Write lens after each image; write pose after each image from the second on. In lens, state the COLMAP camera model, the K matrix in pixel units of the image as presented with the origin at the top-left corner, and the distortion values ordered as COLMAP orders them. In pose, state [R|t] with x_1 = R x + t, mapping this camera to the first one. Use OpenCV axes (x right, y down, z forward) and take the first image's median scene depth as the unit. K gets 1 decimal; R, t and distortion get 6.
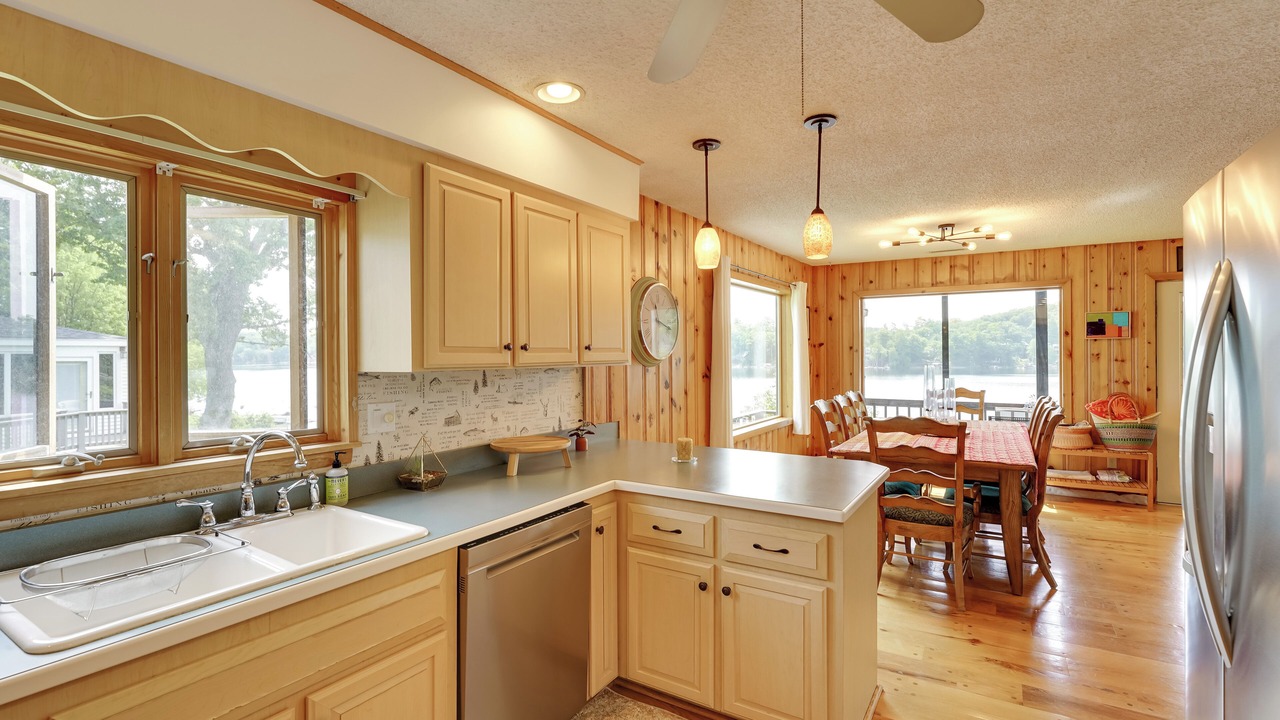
lens RADIAL K [[551.8, 0, 671.1], [0, 551.8, 354.5], [0, 0, 1]] dist [0.012087, 0.000084]
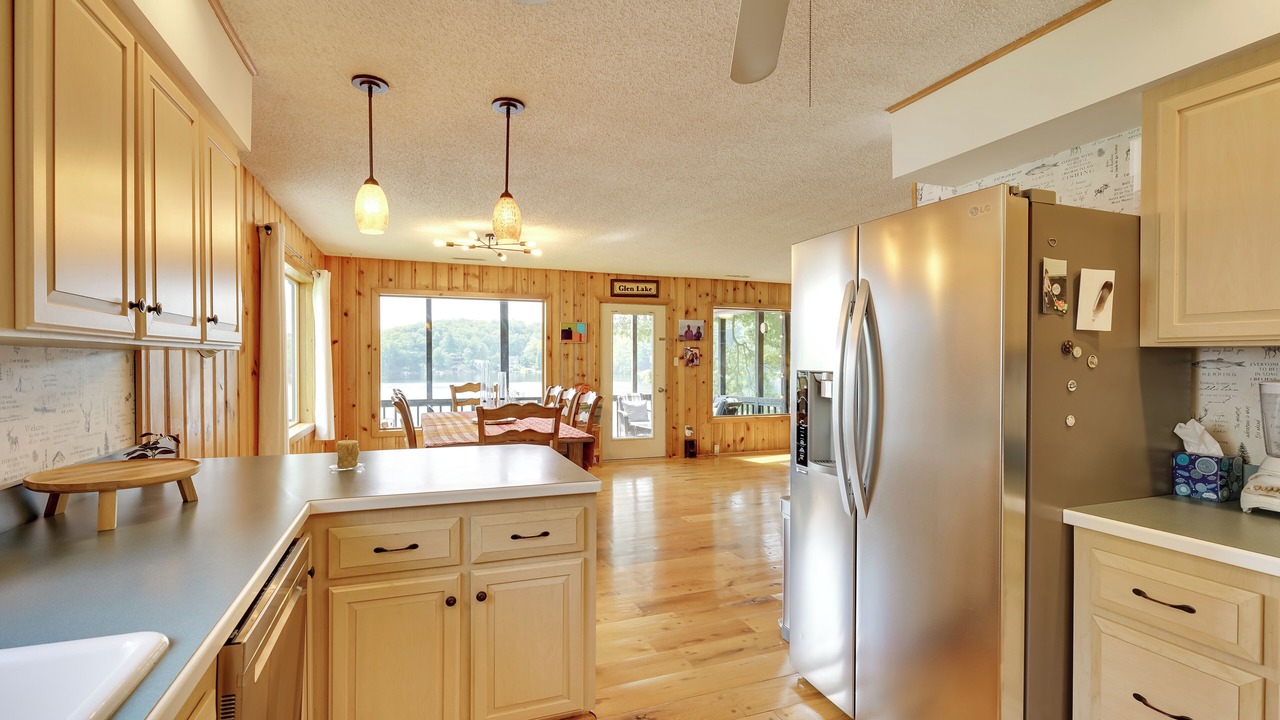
lens RADIAL K [[551.8, 0, 570.0], [0, 551.8, 363.0], [0, 0, 1]] dist [0.012087, 0.000084]
pose [[0.673154, 0.003352, 0.739494, -0.285702], [-0.004573, 0.999989, -0.000370, 0.030941], [-0.739488, -0.003133, 0.673163, 0.180306]]
